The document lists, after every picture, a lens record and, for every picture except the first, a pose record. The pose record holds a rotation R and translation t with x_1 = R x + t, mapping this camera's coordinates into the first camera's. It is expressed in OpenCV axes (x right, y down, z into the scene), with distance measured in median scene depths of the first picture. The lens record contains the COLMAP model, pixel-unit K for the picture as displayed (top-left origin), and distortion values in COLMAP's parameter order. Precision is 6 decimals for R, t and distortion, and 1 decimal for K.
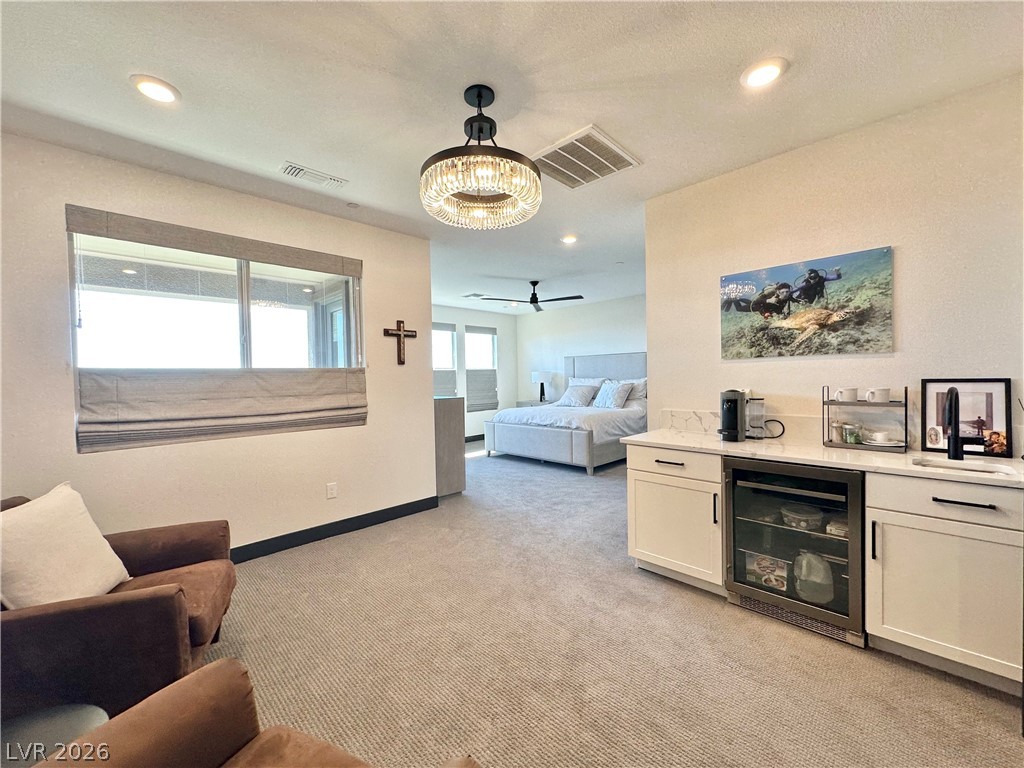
lens RADIAL K [[411.3, 0, 513.1], [0, 411.3, 386.8], [0, 0, 1]] dist [-0.000083, 0.000313]
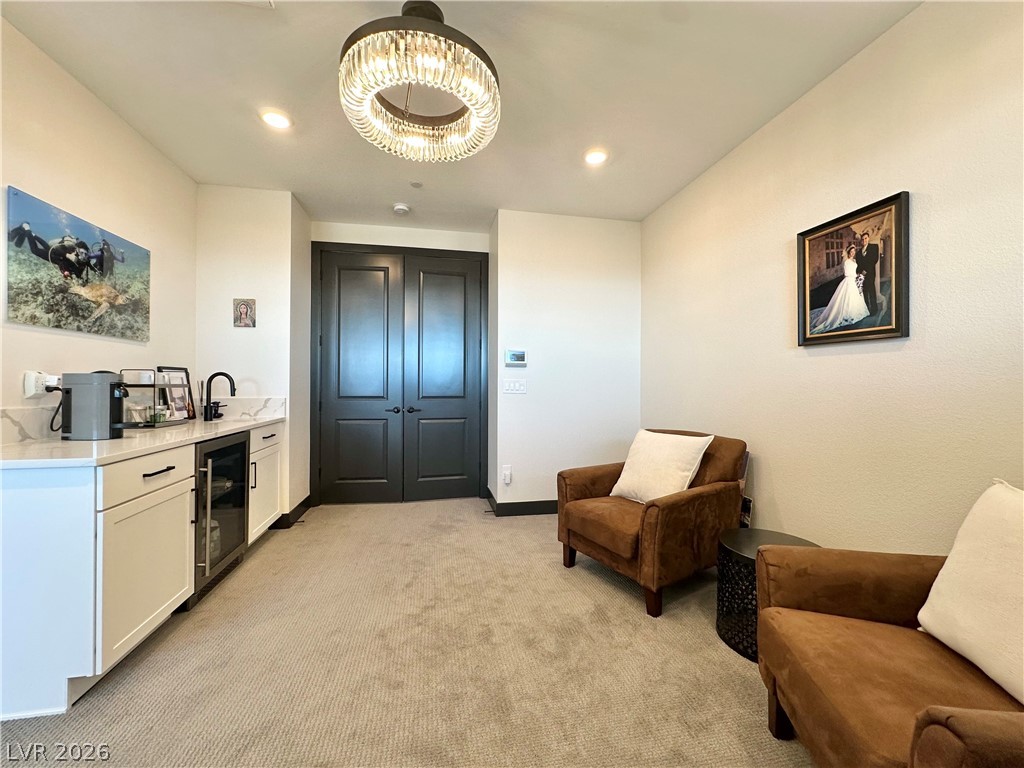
lens RADIAL K [[411.3, 0, 510.8], [0, 411.3, 385.4], [0, 0, 1]] dist [-0.000083, 0.000313]
pose [[-0.824188, 0.008650, 0.566250, -0.505193], [0.014853, 0.999870, 0.006344, 0.039737], [-0.566122, 0.013639, -0.824209, 1.214069]]
